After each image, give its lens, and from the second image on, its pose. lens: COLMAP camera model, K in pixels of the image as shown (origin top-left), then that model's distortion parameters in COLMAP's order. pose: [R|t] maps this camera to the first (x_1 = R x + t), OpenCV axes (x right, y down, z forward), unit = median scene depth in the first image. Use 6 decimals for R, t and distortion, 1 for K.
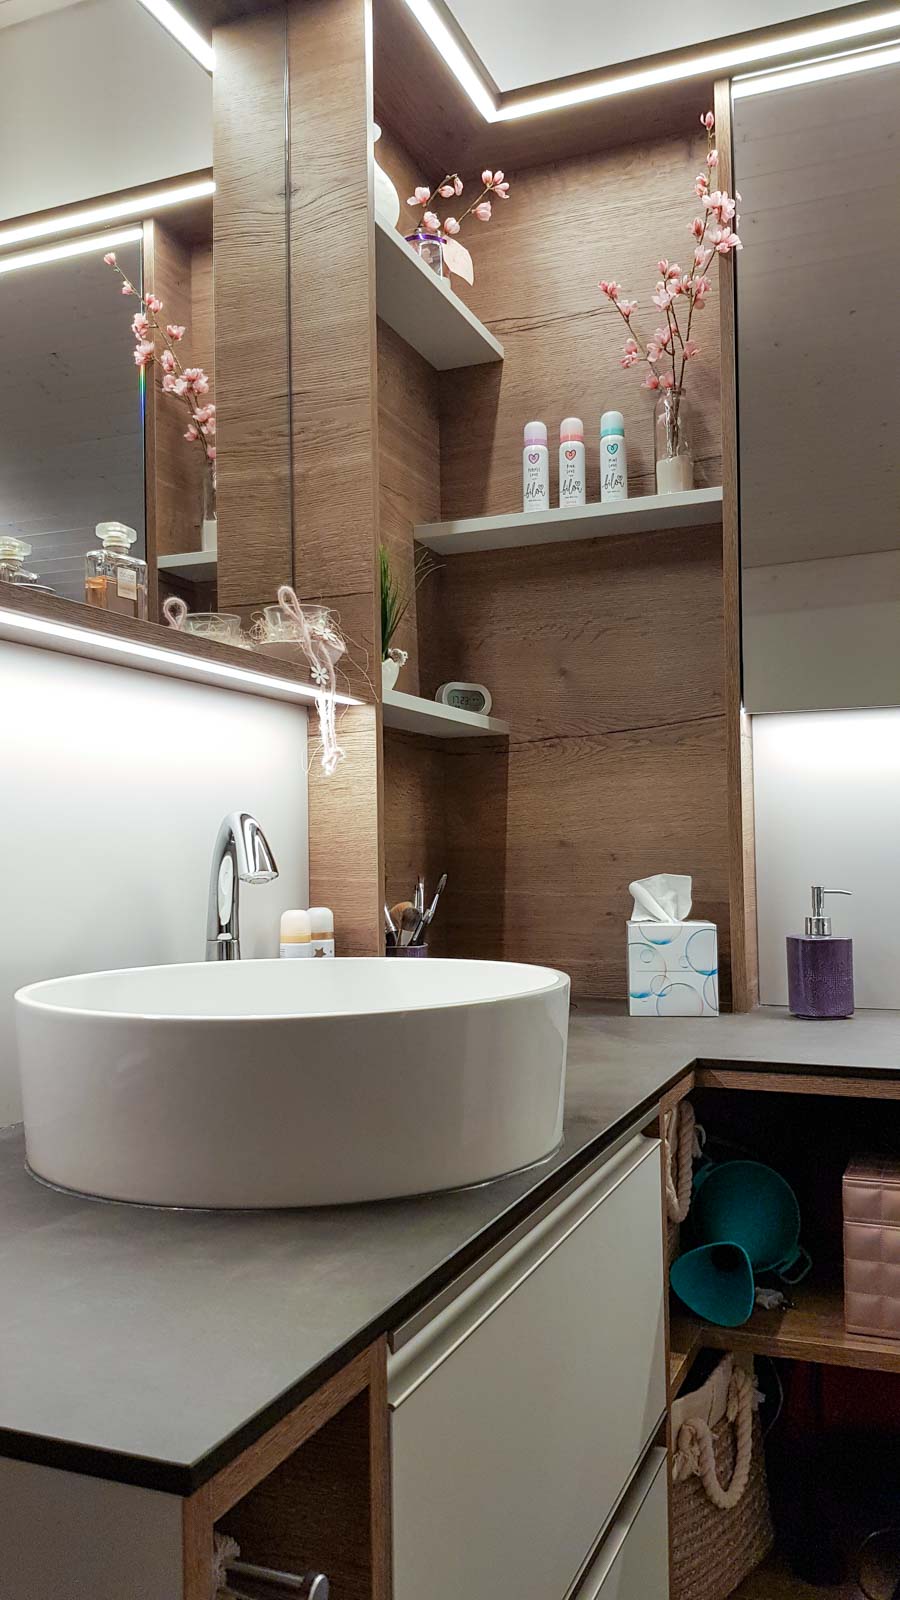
lens RADIAL K [[1253.8, 0, 457.9], [0, 1253.8, 803.3], [0, 0, 1]] dist [0.127772, -0.287034]
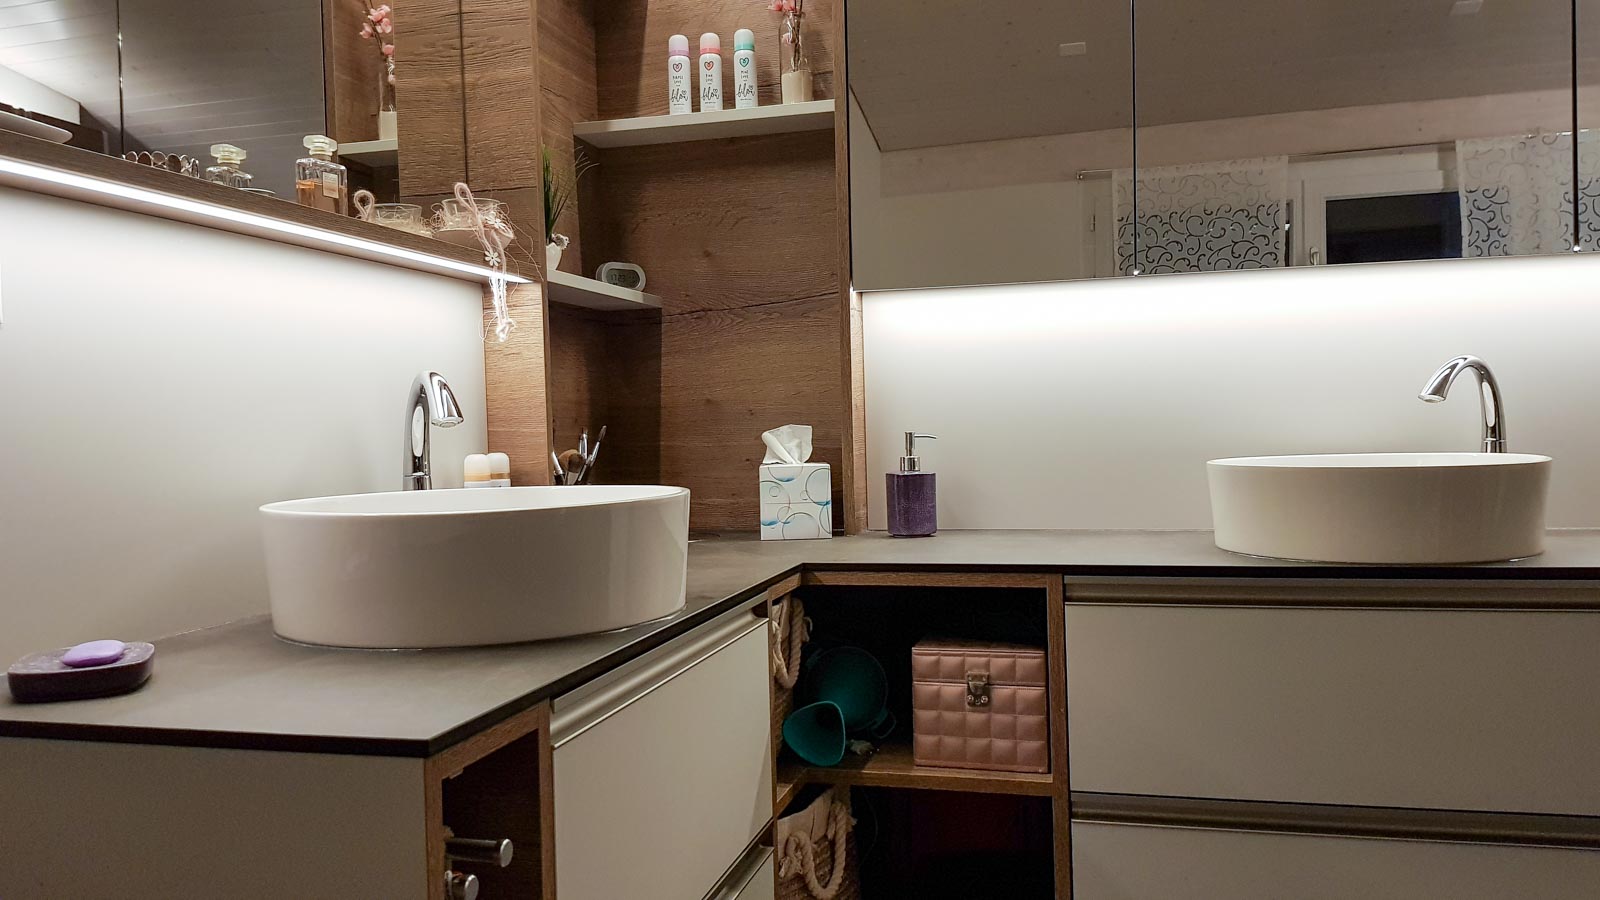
lens RADIAL K [[1253.8, 0, 806.9], [0, 1253.8, 454.7], [0, 0, 1]] dist [0.127772, -0.287034]
pose [[0.991081, -0.015112, 0.132399, 0.022316], [0.006740, 0.997962, 0.063457, 0.009569], [-0.133088, -0.061999, 0.989163, -0.219348]]
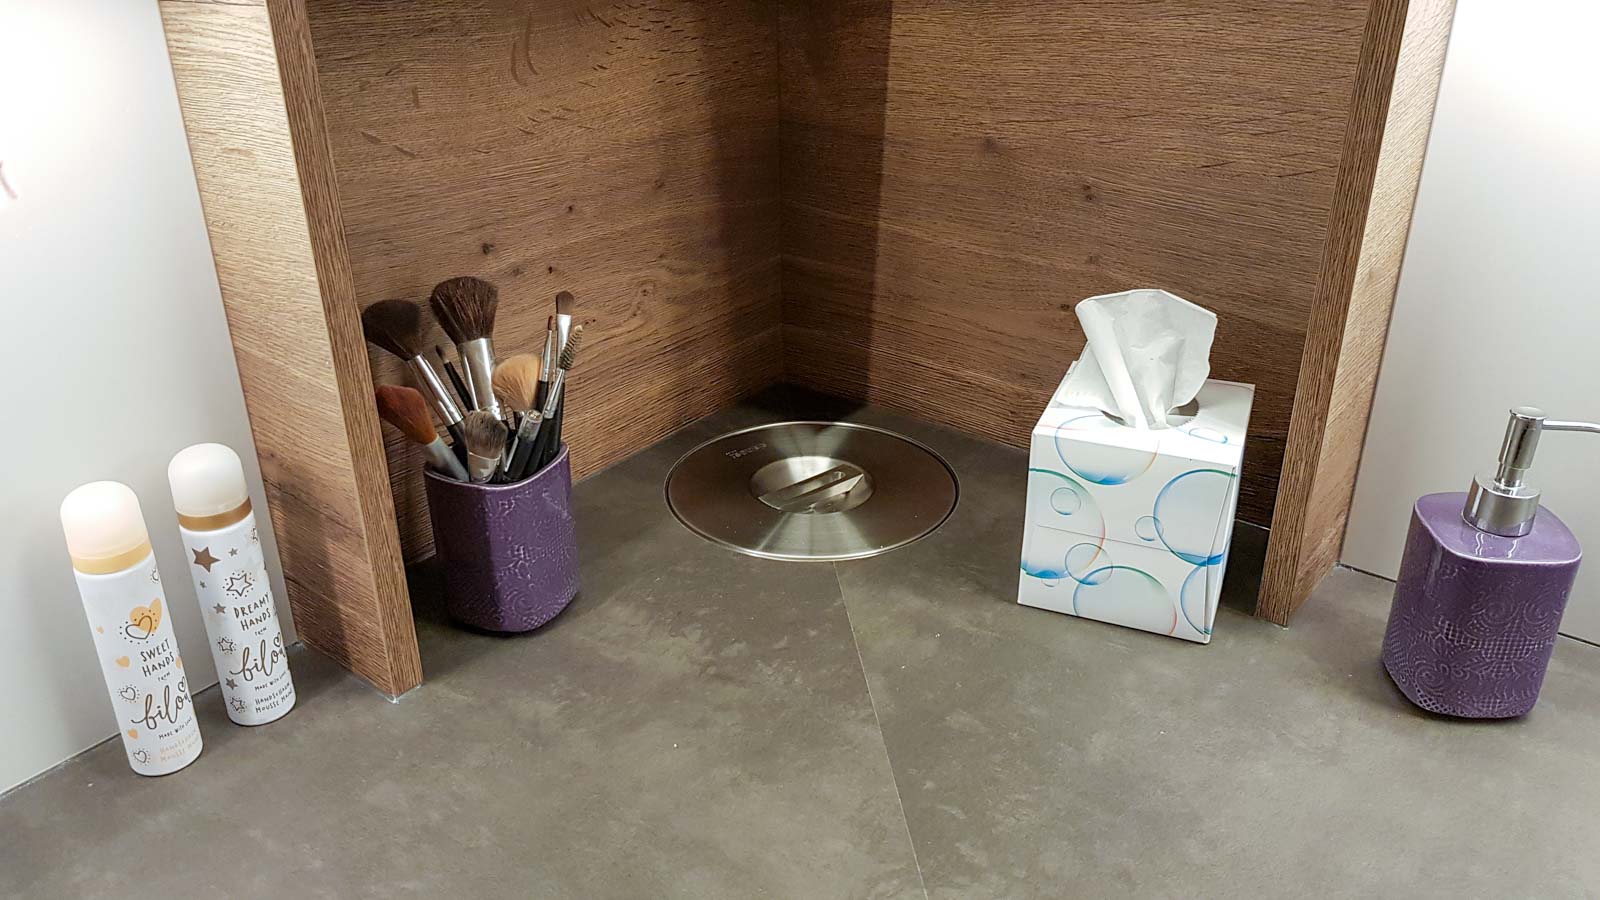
lens RADIAL K [[1253.8, 0, 806.9], [0, 1253.8, 454.7], [0, 0, 1]] dist [0.127772, -0.287034]
pose [[0.961734, 0.132357, -0.239893, 0.179331], [0.000250, 0.875150, 0.483852, -0.116669], [0.273984, -0.465397, 0.841629, 0.652492]]
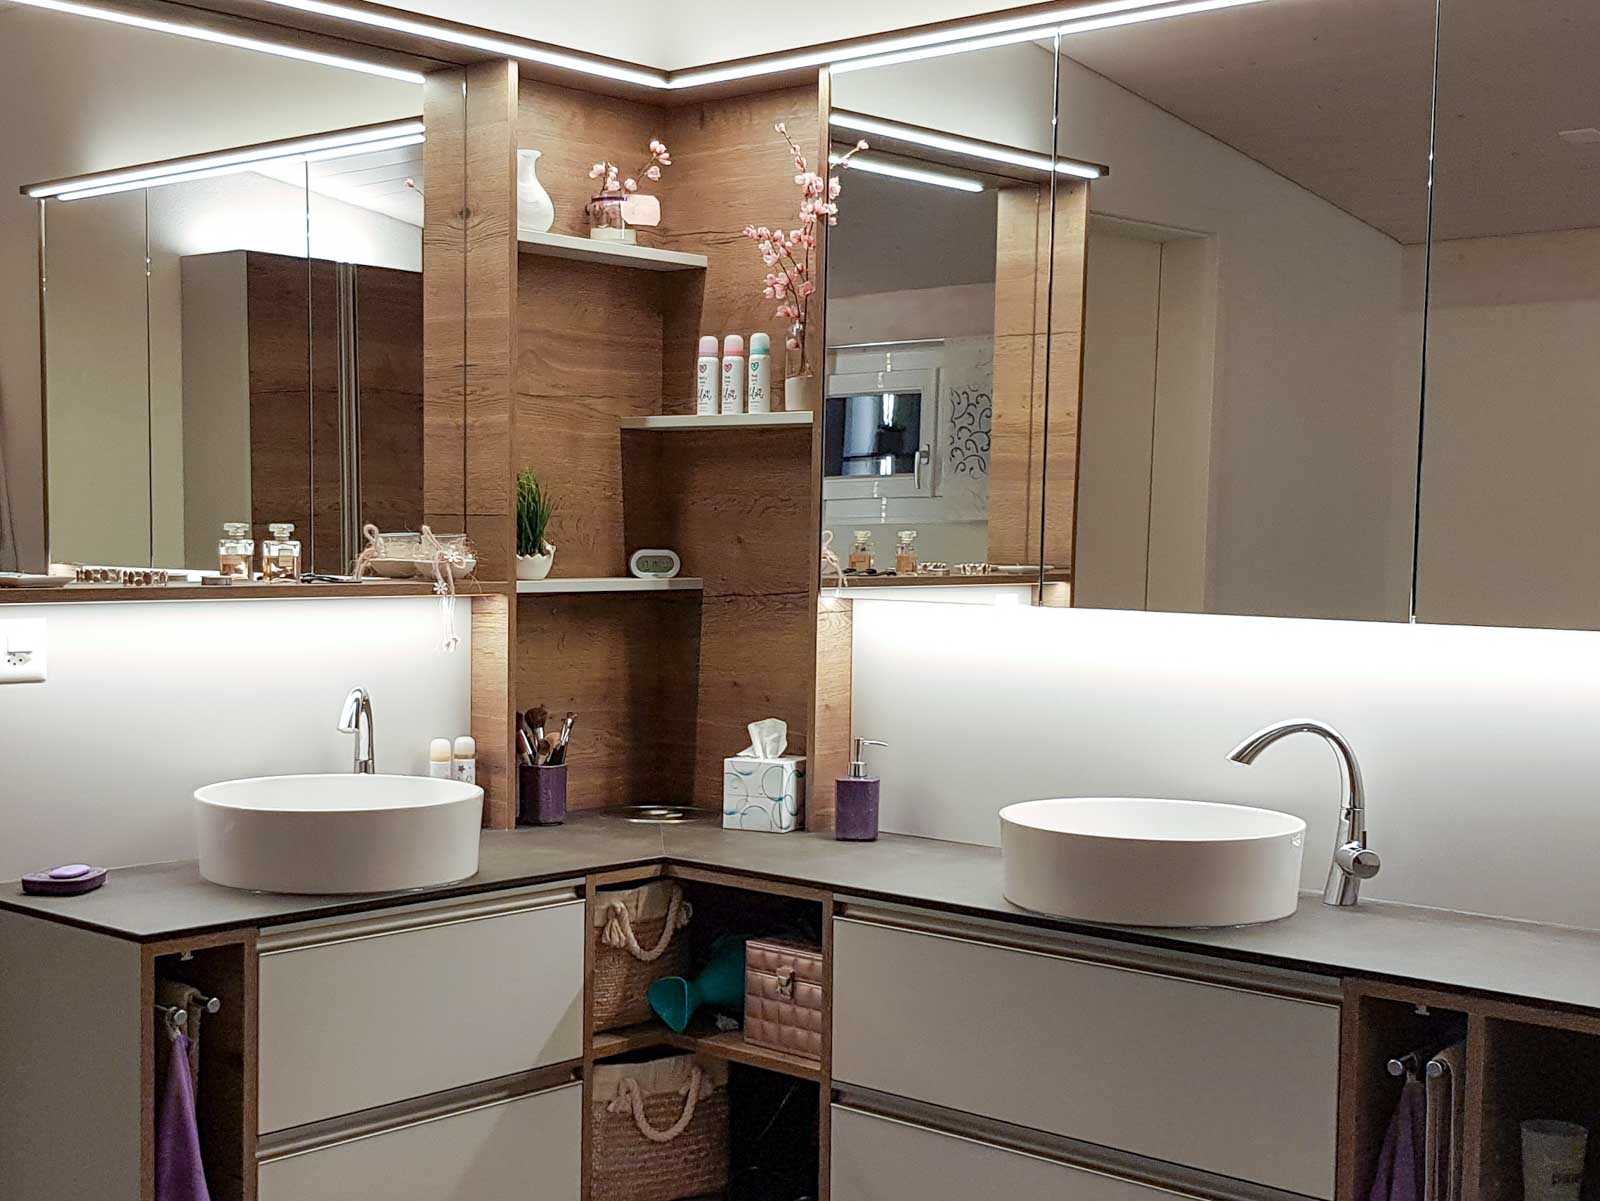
lens RADIAL K [[2245.8, 0, 721.7], [0, 2245.8, 671.3], [0, 0, 1]] dist [0.198182, -0.814949]
pose [[0.935441, 0.050923, -0.349795, 1.007928], [-0.012890, 0.993825, 0.110208, -0.265763], [0.353247, -0.098584, 0.930321, -1.225385]]
